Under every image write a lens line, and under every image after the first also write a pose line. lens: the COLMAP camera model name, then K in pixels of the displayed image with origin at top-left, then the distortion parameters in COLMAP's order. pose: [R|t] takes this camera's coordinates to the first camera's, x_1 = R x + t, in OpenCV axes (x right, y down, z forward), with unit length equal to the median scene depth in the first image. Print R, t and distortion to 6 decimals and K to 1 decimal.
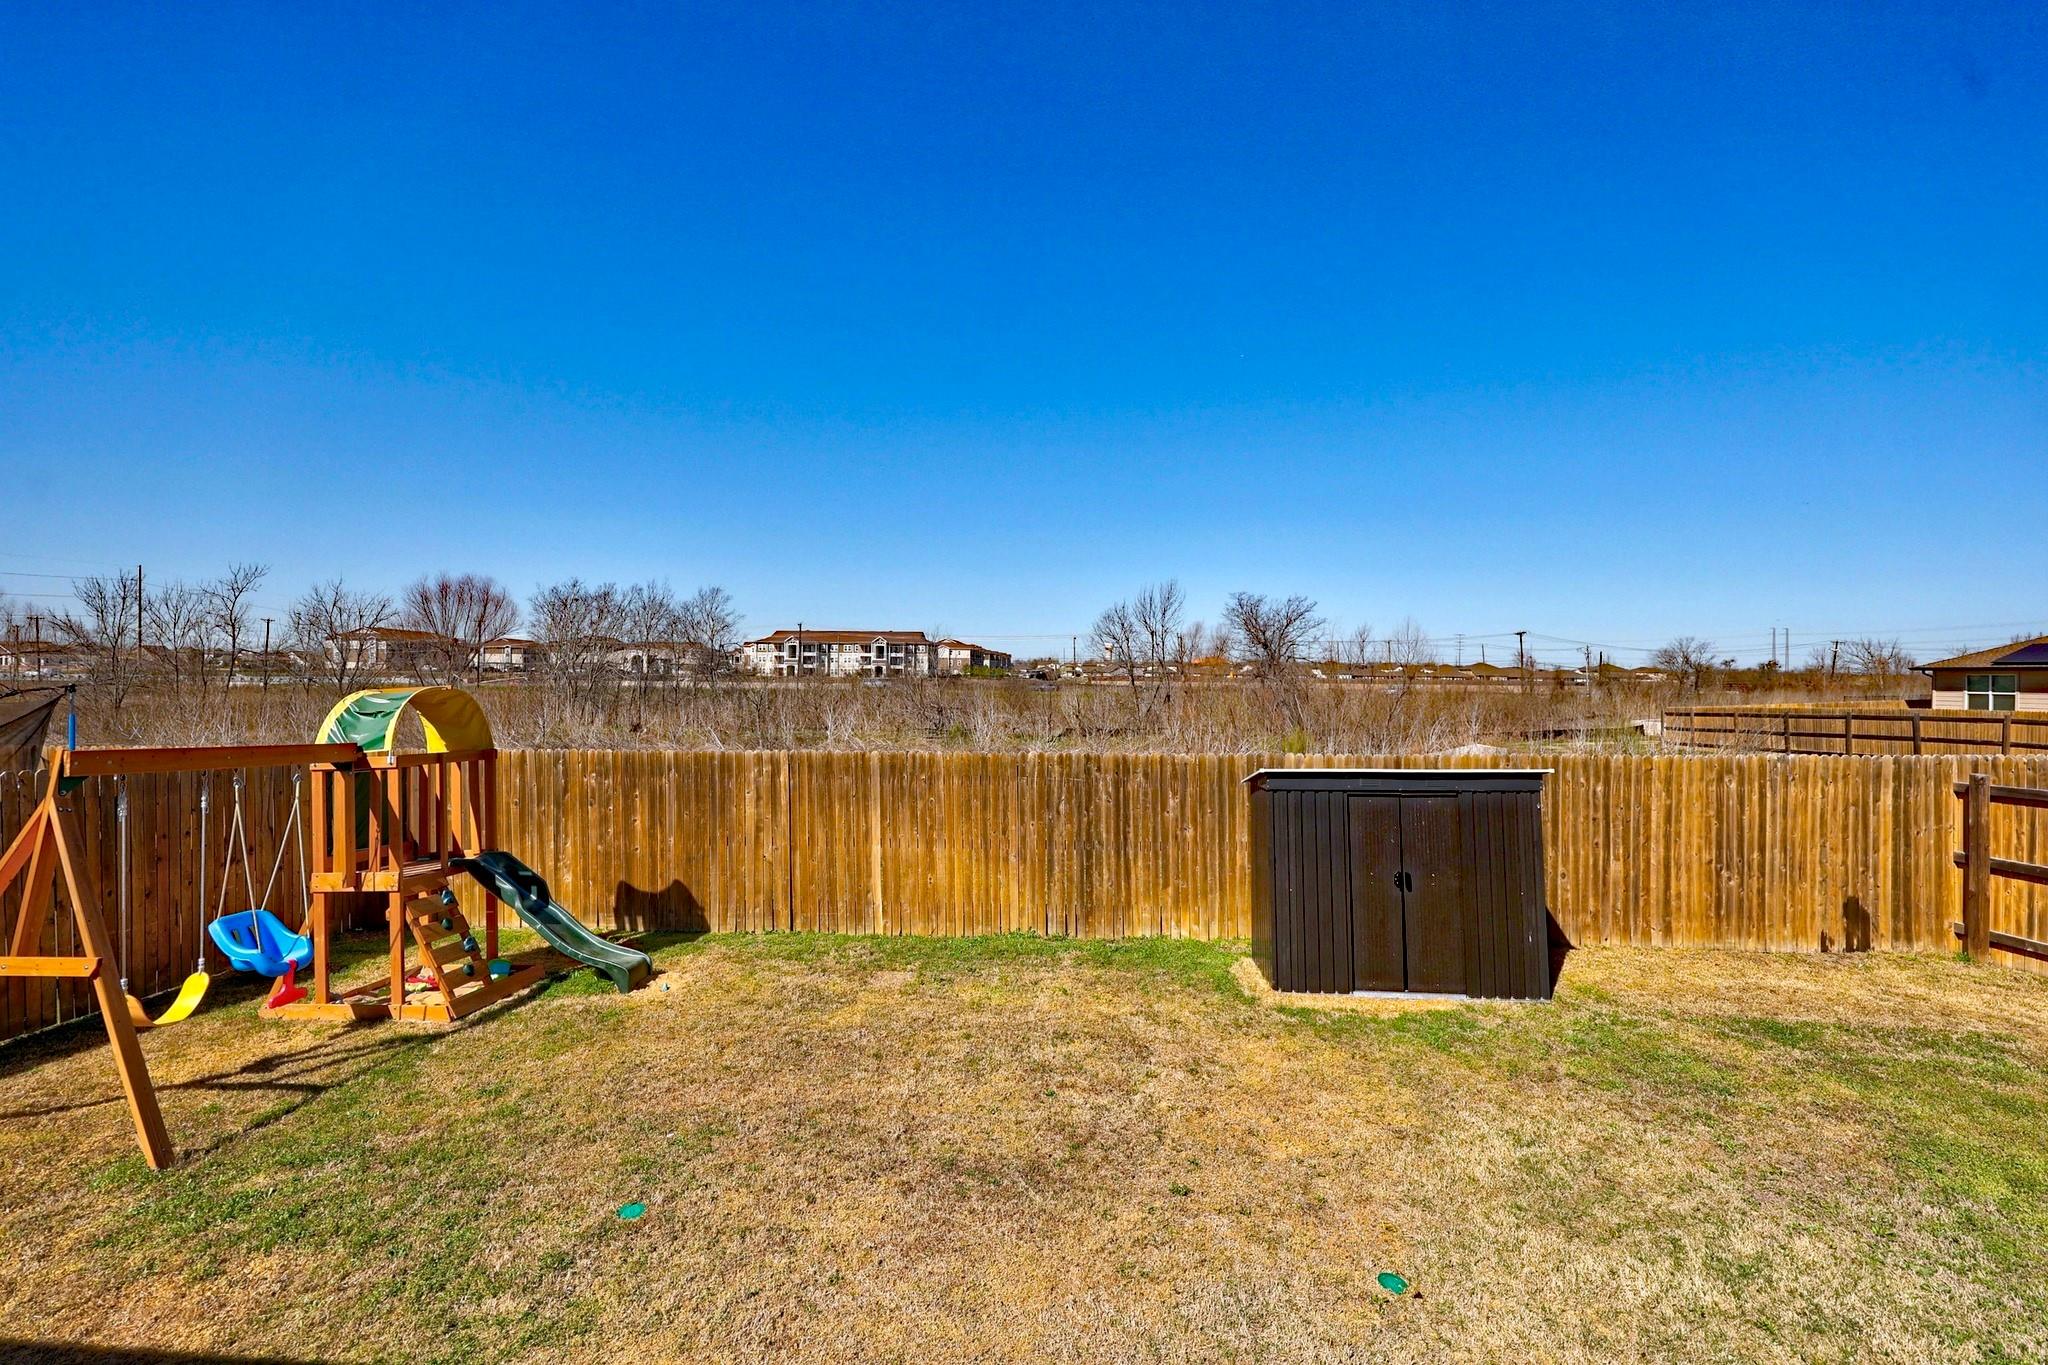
lens RADIAL K [[814.5, 0, 1010.8], [0, 814.5, 673.0], [0, 0, 1]] dist [-0.003324, -0.000111]
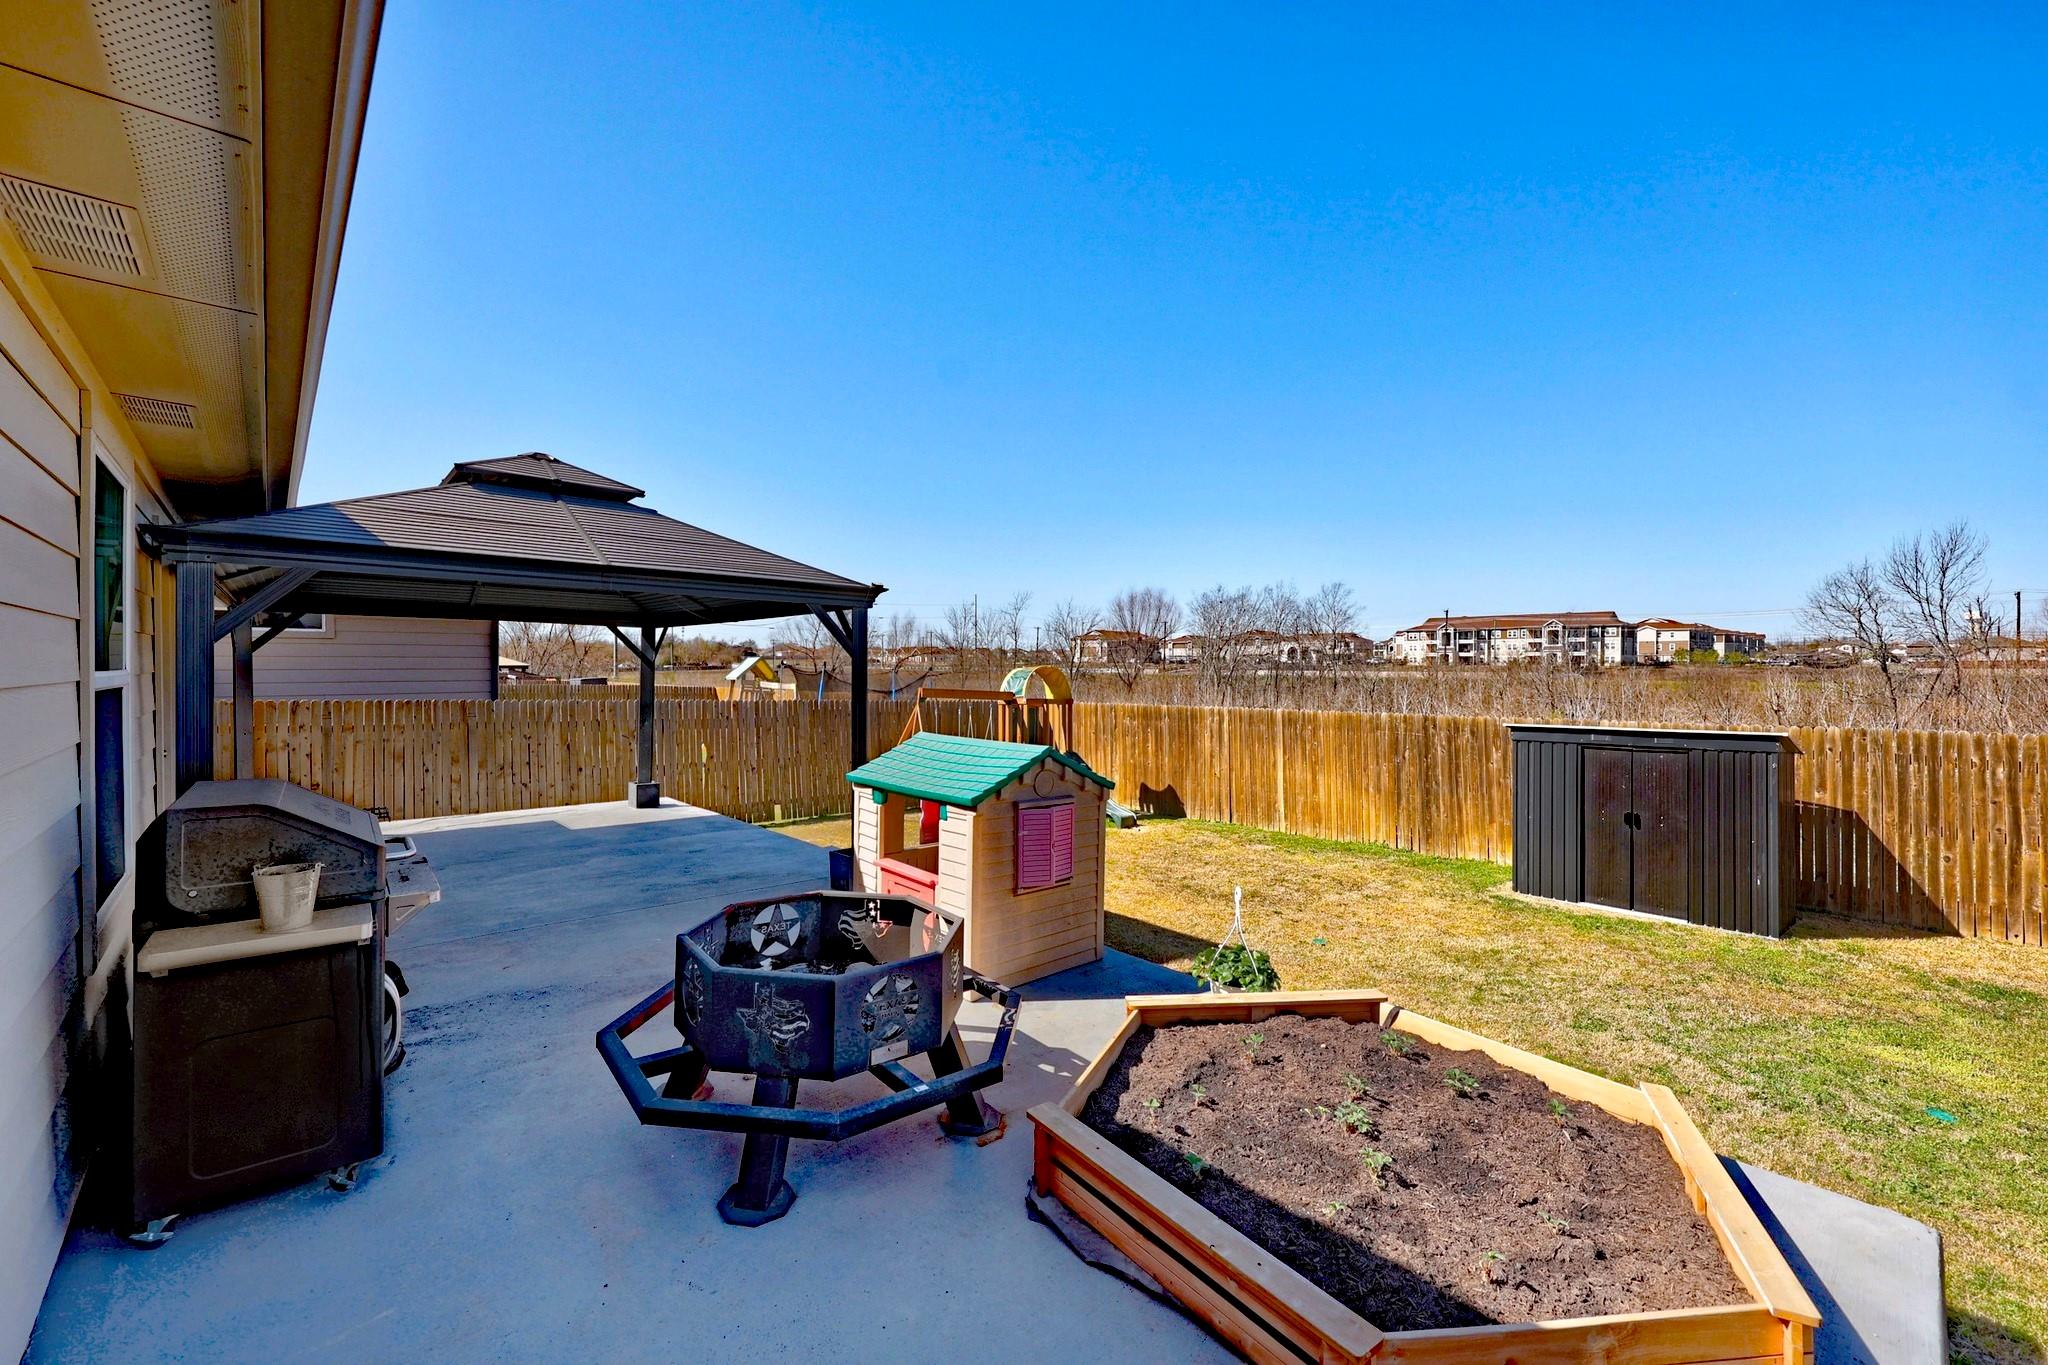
lens RADIAL K [[780.5, 0, 1043.8], [0, 780.5, 662.7], [0, 0, 1]] dist [-0.000855, 0.000124]
pose [[0.742765, -0.009025, -0.669492, 0.472887], [0.008864, 0.999954, -0.003645, 0.012565], [0.669494, -0.003227, 0.742811, -0.352694]]
